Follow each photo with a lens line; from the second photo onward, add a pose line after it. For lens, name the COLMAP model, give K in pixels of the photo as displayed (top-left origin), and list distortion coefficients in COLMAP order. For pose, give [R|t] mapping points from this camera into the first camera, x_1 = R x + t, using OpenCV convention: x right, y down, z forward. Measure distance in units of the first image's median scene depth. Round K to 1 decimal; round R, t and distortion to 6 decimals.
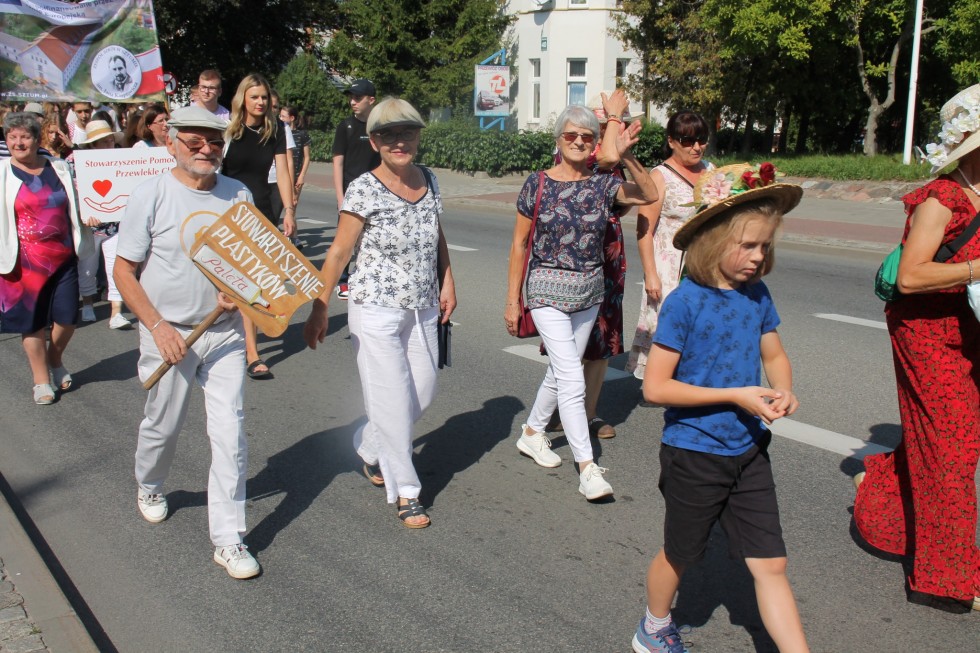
lens RADIAL K [[1125.0, 0, 490.0], [0, 1125.0, 326.5], [0, 0, 1]] dist [-0.076444, 0.268477]
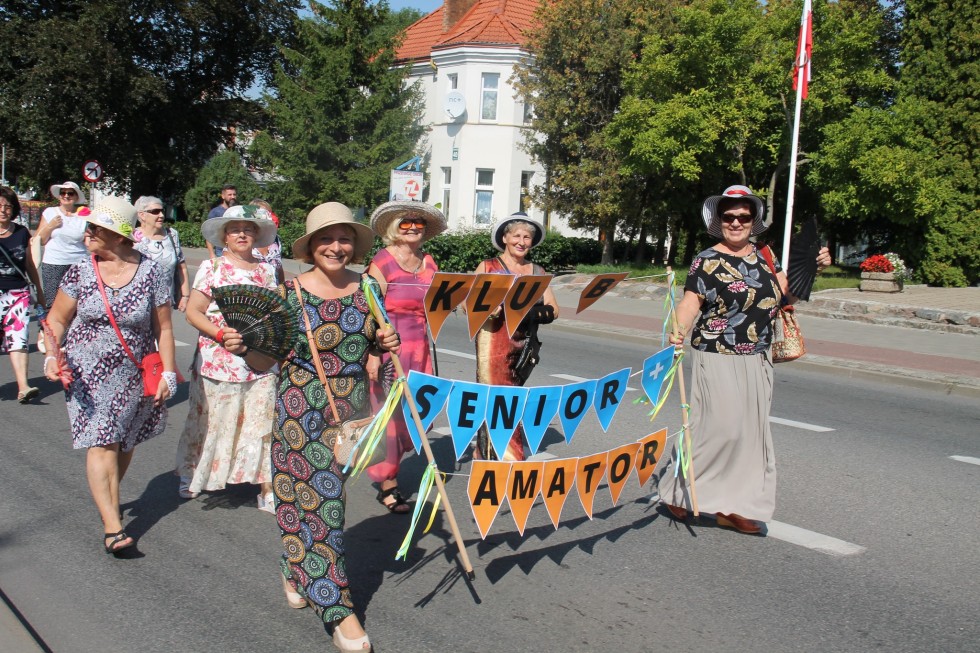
lens RADIAL K [[1067.9, 0, 490.0], [0, 1067.9, 326.5], [0, 0, 1]] dist [-0.080543, 0.205955]
pose [[0.994537, 0.042385, 0.095389, -0.010656], [-0.033932, 0.995494, -0.088550, 0.003092], [-0.098712, 0.084829, 0.991494, -0.005718]]
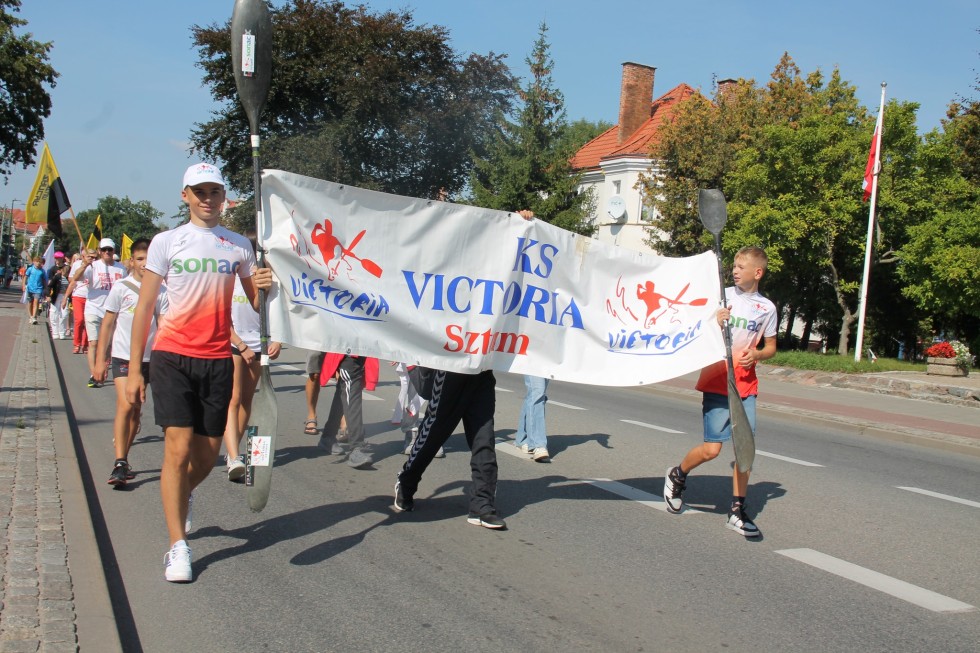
lens RADIAL K [[1067.9, 0, 490.0], [0, 1067.9, 326.5], [0, 0, 1]] dist [-0.080543, 0.205955]
pose [[0.984304, 0.086091, -0.154056, 0.113871], [-0.111822, 0.979589, -0.167036, 0.044294], [0.136531, 0.181641, 0.973841, -0.155512]]
